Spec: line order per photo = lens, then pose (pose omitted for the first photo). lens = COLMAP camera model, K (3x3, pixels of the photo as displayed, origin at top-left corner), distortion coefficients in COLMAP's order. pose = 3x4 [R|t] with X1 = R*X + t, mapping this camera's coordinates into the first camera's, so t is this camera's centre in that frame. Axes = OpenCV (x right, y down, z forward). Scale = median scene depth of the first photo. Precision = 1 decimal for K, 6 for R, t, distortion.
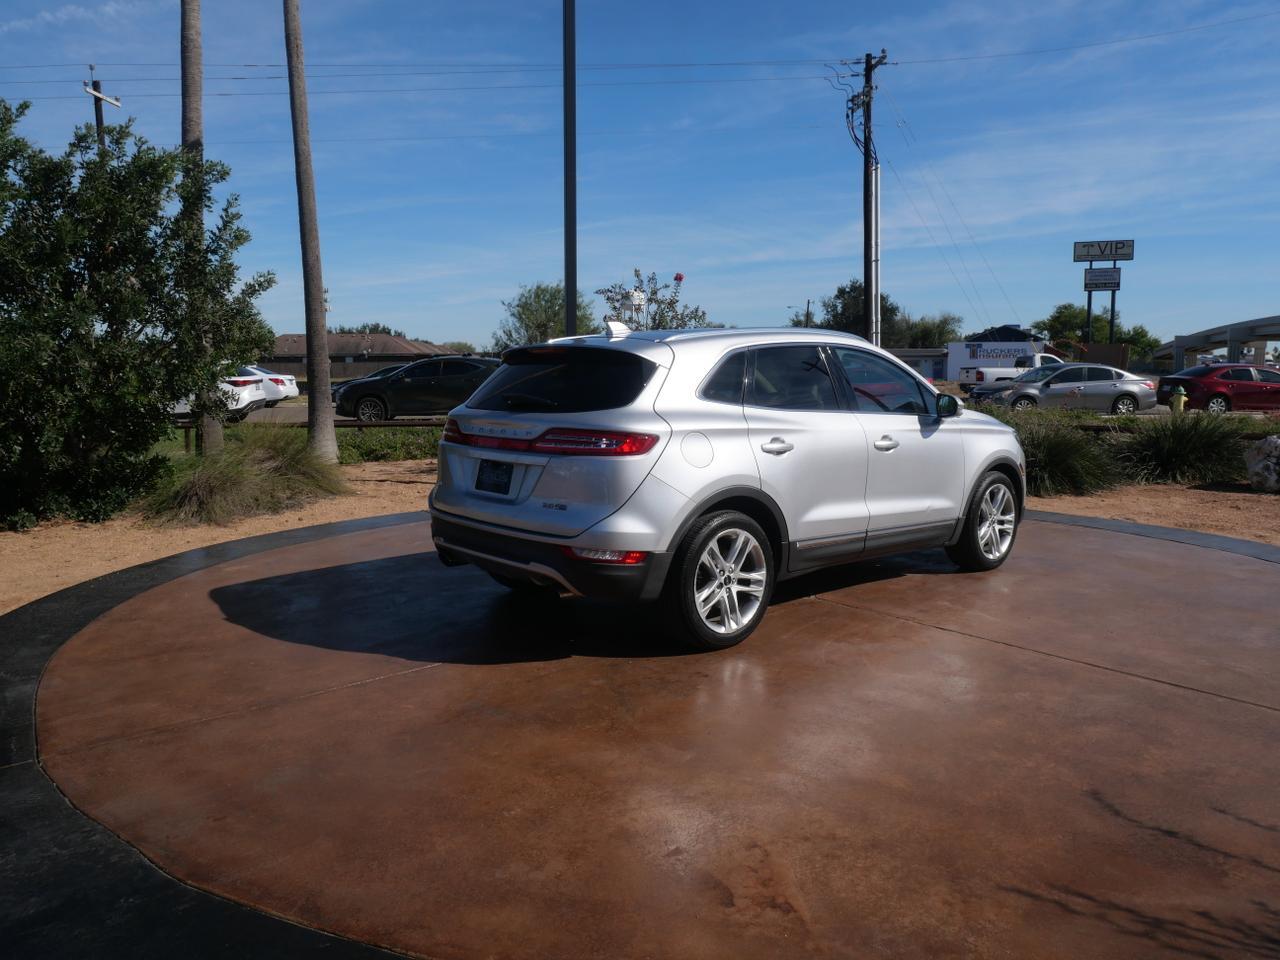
lens RADIAL K [[932.1, 0, 635.8], [0, 932.1, 472.4], [0, 0, 1]] dist [-0.067318, 0.025694]
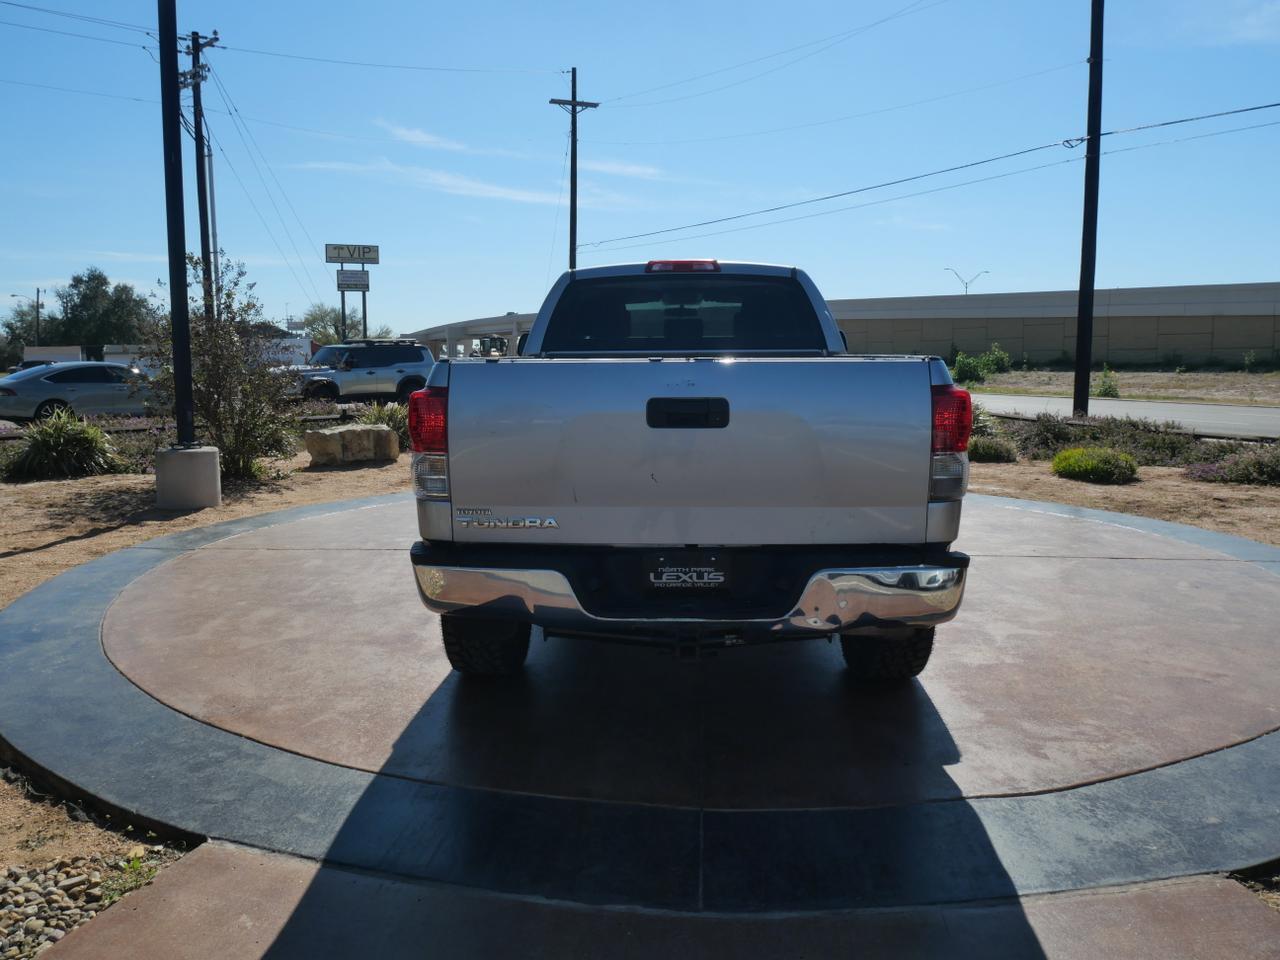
lens RADIAL K [[932.1, 0, 635.8], [0, 932.1, 472.4], [0, 0, 1]] dist [-0.067318, 0.025694]
pose [[0.700986, -0.082703, 0.708364, -0.432542], [0.080093, 0.996099, 0.037038, -0.015779], [-0.708664, 0.030772, 0.704875, 0.132183]]
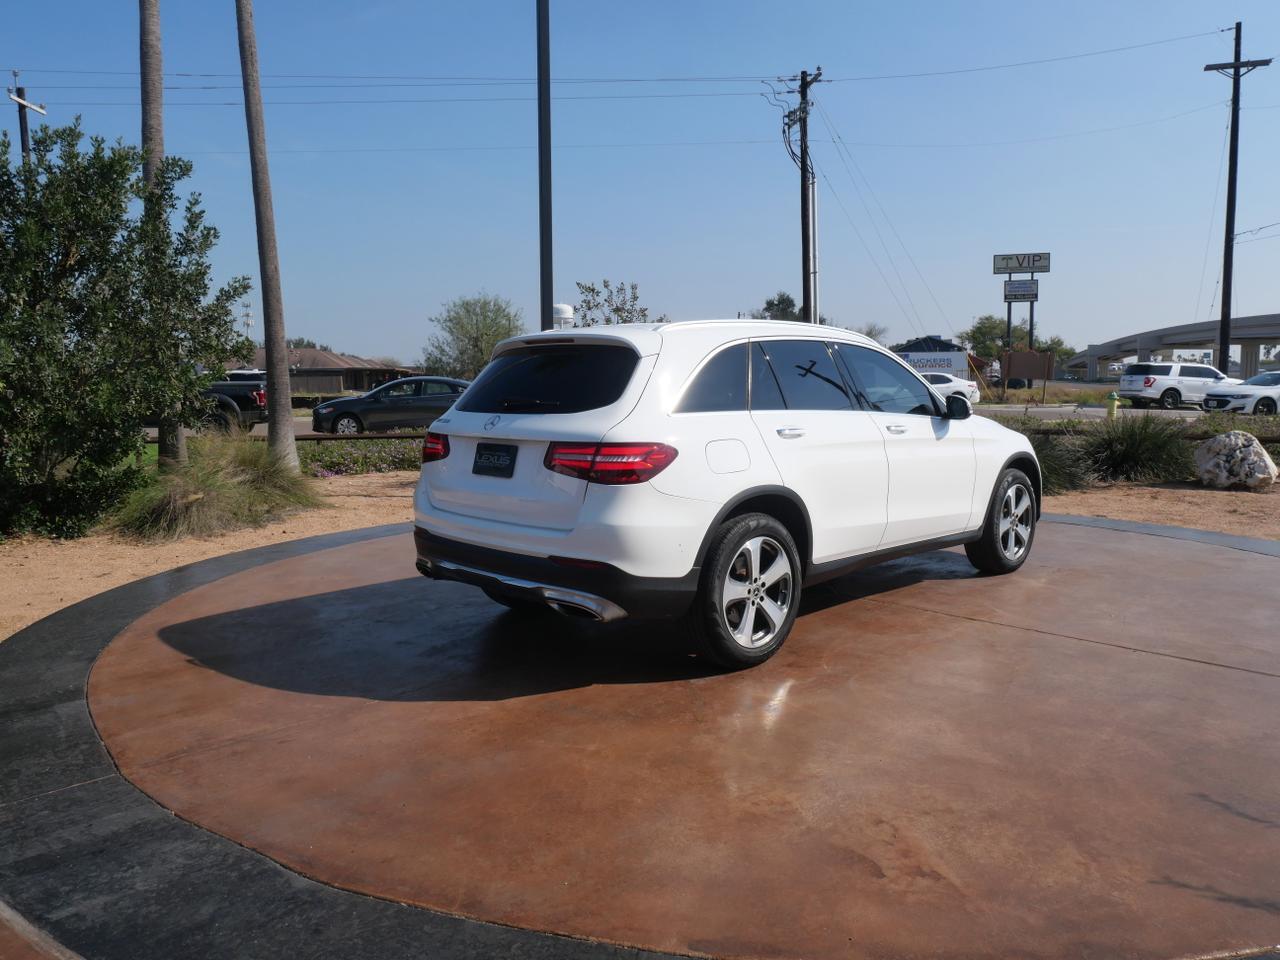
lens RADIAL K [[932.1, 0, 635.8], [0, 932.1, 472.4], [0, 0, 1]] dist [-0.067318, 0.025694]
pose [[0.997046, -0.015721, 0.075186, -0.058535], [0.016764, 0.999772, -0.013256, 0.005538], [-0.074961, 0.014477, 0.997081, -0.004964]]
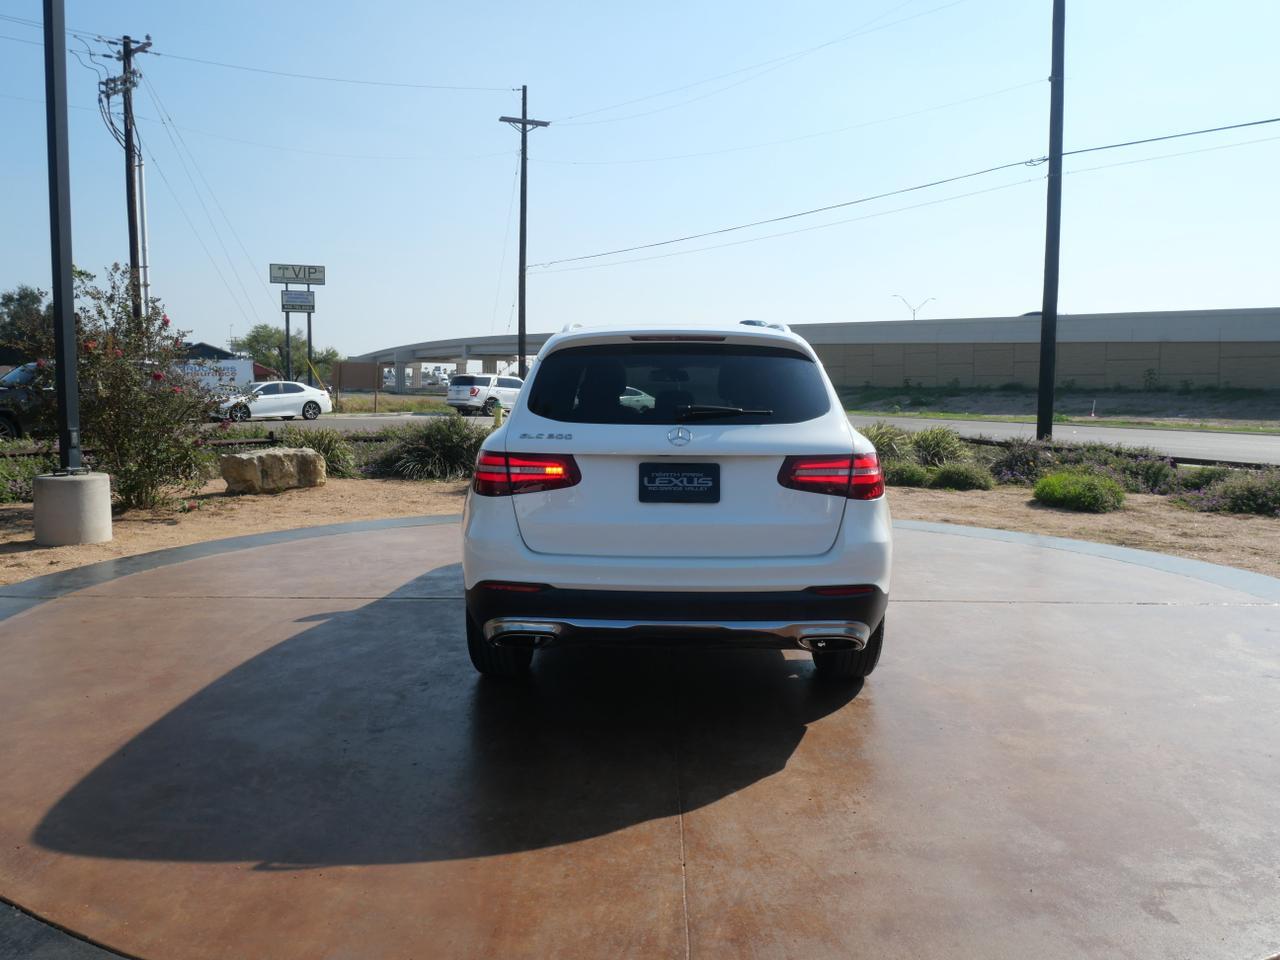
lens RADIAL K [[932.1, 0, 635.8], [0, 932.1, 472.4], [0, 0, 1]] dist [-0.067318, 0.025694]
pose [[0.662344, -0.063259, 0.746525, -0.357468], [0.078318, 0.996816, 0.014981, -0.017034], [-0.745096, 0.048544, 0.665189, 0.207731]]
